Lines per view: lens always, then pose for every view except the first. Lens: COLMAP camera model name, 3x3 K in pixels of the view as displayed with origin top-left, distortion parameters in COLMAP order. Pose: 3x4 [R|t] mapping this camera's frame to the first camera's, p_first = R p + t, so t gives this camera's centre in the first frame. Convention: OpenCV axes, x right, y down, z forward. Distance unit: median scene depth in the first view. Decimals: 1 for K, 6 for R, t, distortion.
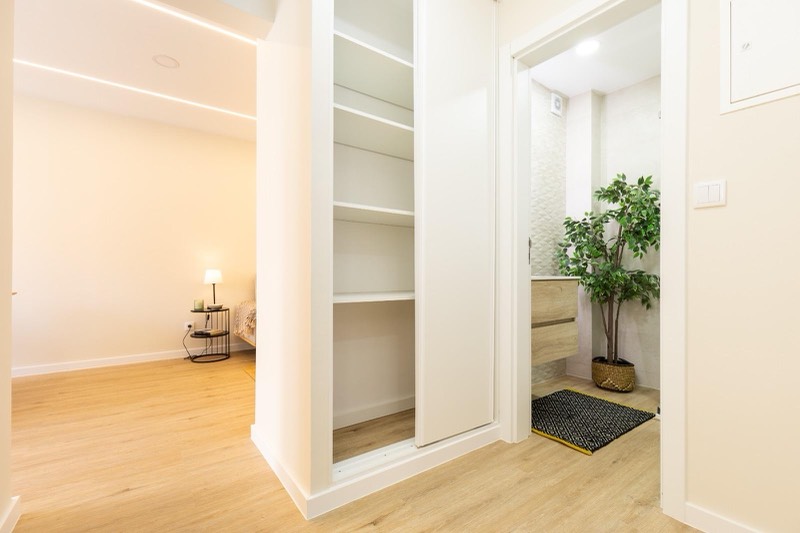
lens RADIAL K [[358.8, 0, 397.5], [0, 358.8, 272.1], [0, 0, 1]] dist [0.003043, -0.000325]
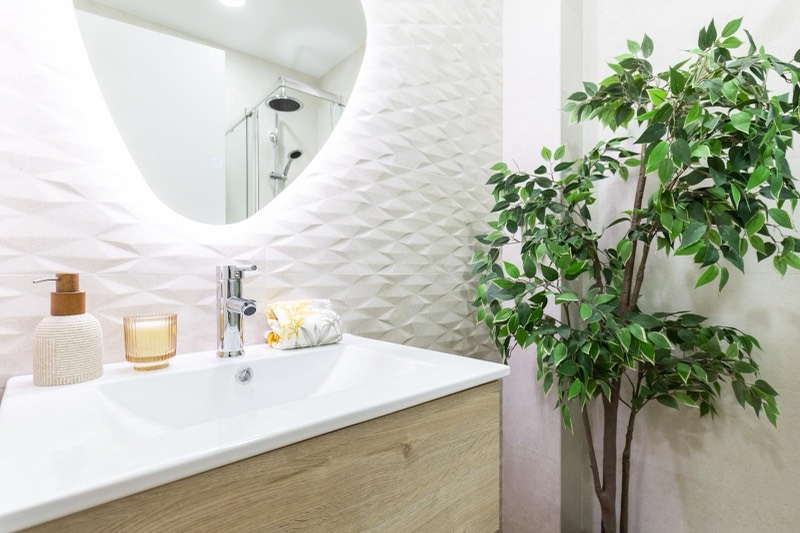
lens RADIAL K [[401.4, 0, 398.1], [0, 401.4, 272.3], [0, 0, 1]] dist [-0.004099, 0.000178]
pose [[0.995792, 0.000122, 0.091638, 0.338734], [-0.000575, 0.999988, 0.004917, -0.044414], [-0.091636, -0.004949, 0.995780, 0.607591]]
